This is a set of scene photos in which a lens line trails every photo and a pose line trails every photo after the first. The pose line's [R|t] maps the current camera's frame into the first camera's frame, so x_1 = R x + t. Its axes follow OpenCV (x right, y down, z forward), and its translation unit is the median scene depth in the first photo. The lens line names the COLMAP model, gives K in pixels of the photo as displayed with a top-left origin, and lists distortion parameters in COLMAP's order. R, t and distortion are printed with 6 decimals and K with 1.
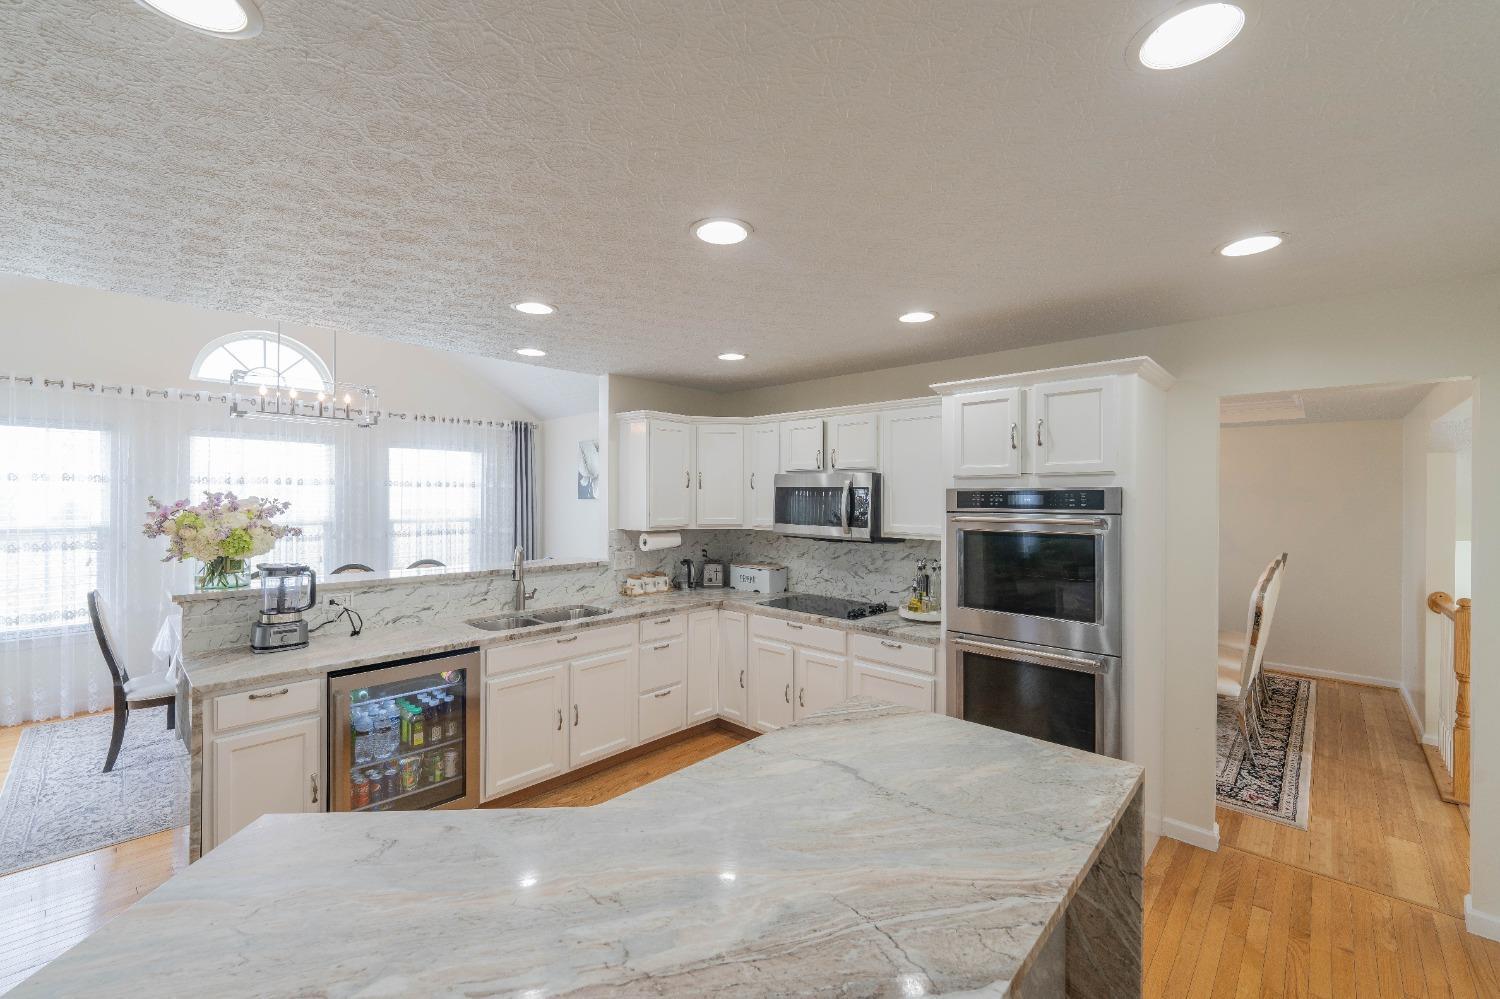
lens RADIAL K [[612.5, 0, 757.3], [0, 612.5, 496.4], [0, 0, 1]] dist [0.000871, -0.000002]
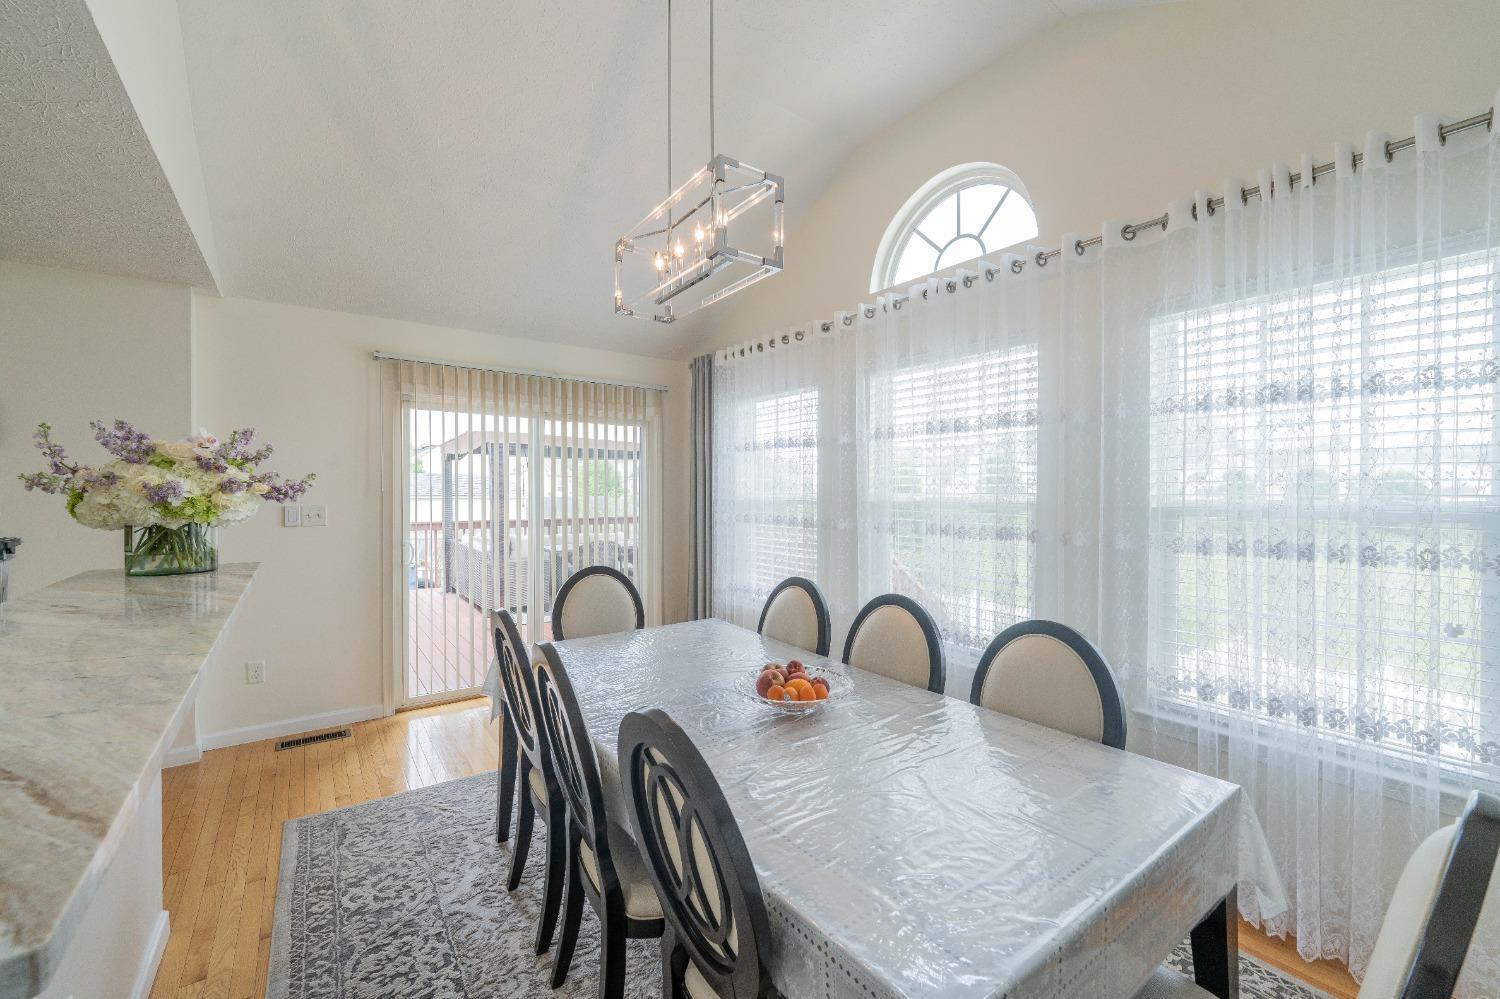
lens RADIAL K [[612.5, 0, 757.3], [0, 612.5, 496.4], [0, 0, 1]] dist [0.000871, -0.000002]
pose [[-0.183596, 0.002067, -0.983000, -0.185983], [-0.000097, 0.999998, 0.002121, 0.032989], [0.983002, 0.000485, -0.183596, 0.846250]]
